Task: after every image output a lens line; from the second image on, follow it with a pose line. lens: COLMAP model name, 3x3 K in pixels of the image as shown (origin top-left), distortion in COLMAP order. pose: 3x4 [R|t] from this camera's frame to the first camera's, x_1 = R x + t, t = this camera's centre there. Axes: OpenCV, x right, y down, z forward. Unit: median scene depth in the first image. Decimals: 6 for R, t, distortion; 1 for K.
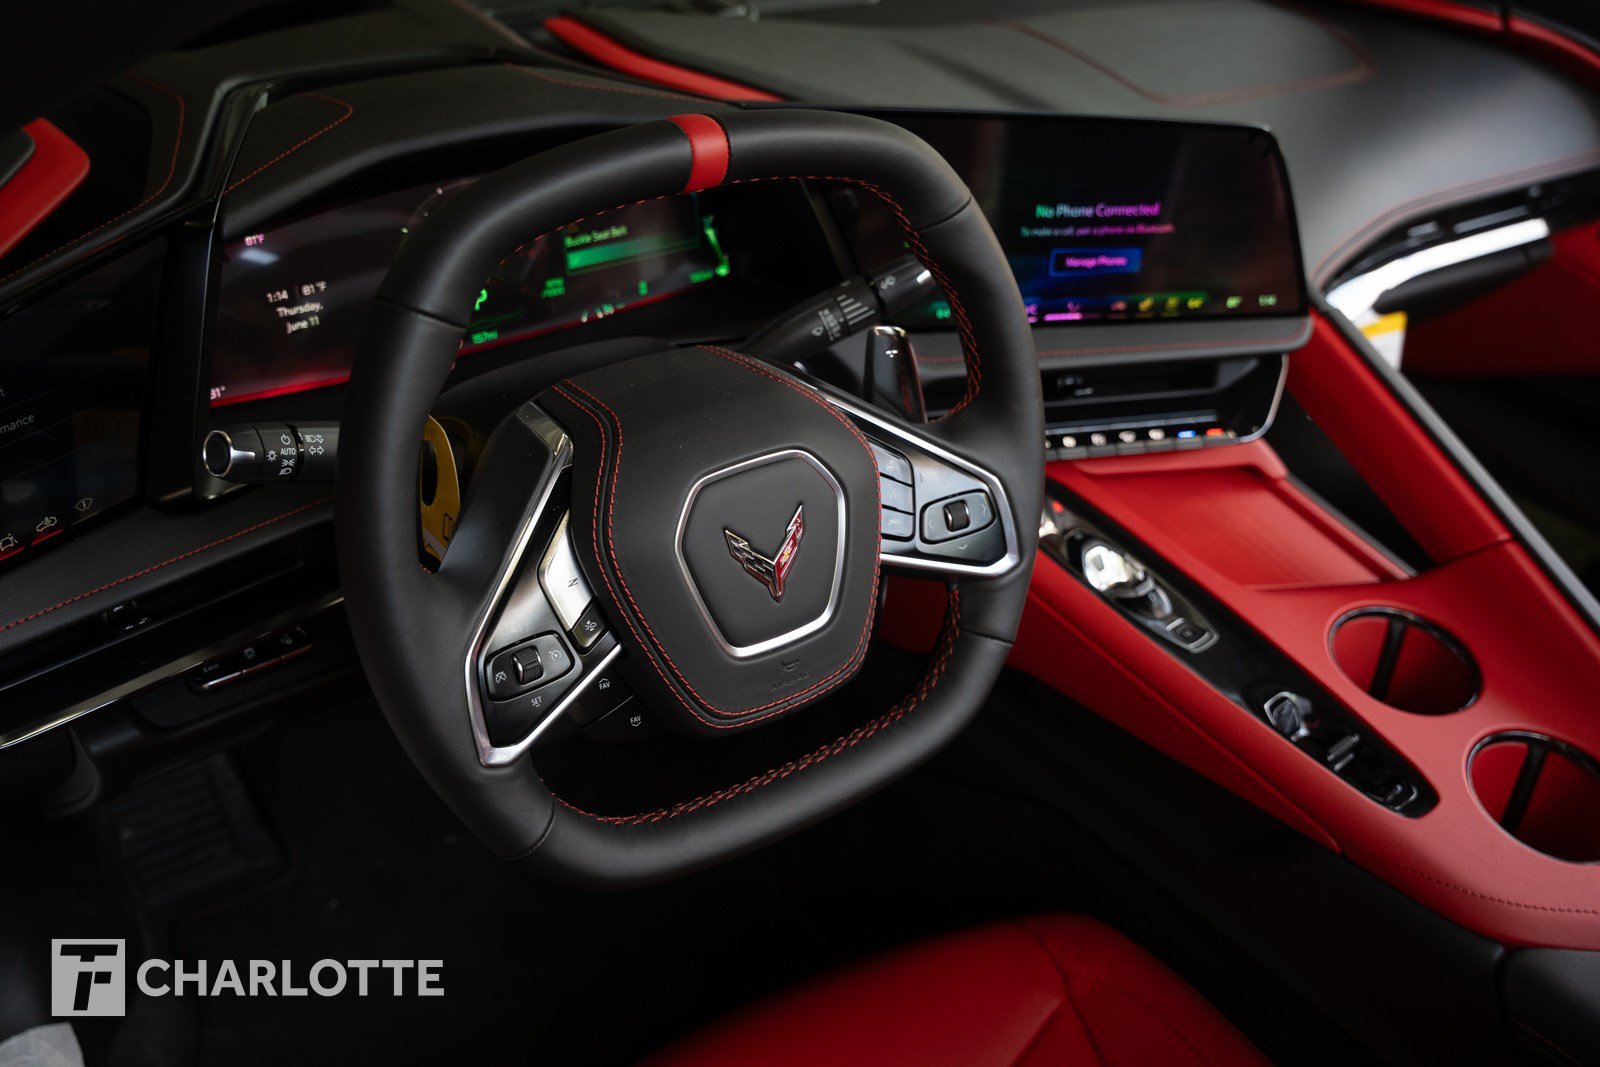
lens RADIAL K [[1450.0, 0, 800.0], [0, 1450.0, 533.5], [0, 0, 1]] dist [-0.012197, -0.005322]
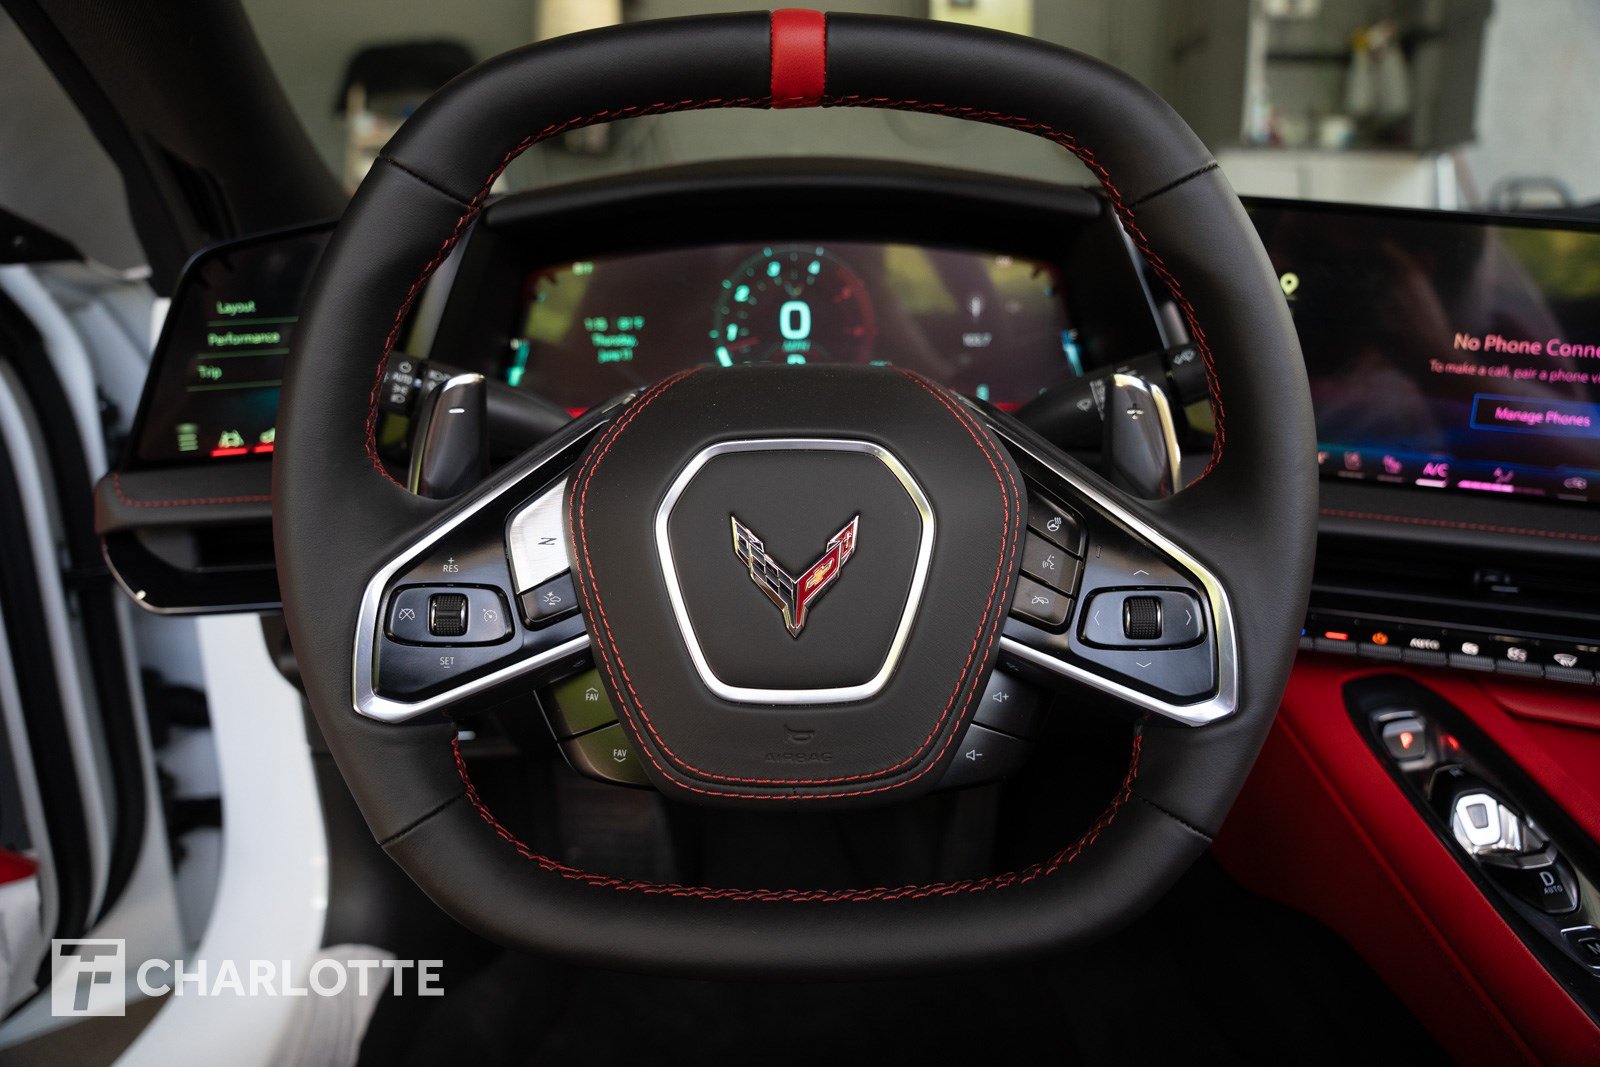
lens RADIAL K [[1080.0, 0, 800.0], [0, 1080.0, 533.5], [0, 0, 1]] dist [-0.124422, 0.078928]
pose [[0.817081, 0.144367, -0.558155, 0.201726], [-0.269631, 0.951425, -0.148626, 0.054723], [0.509586, 0.271935, 0.816317, 0.390073]]
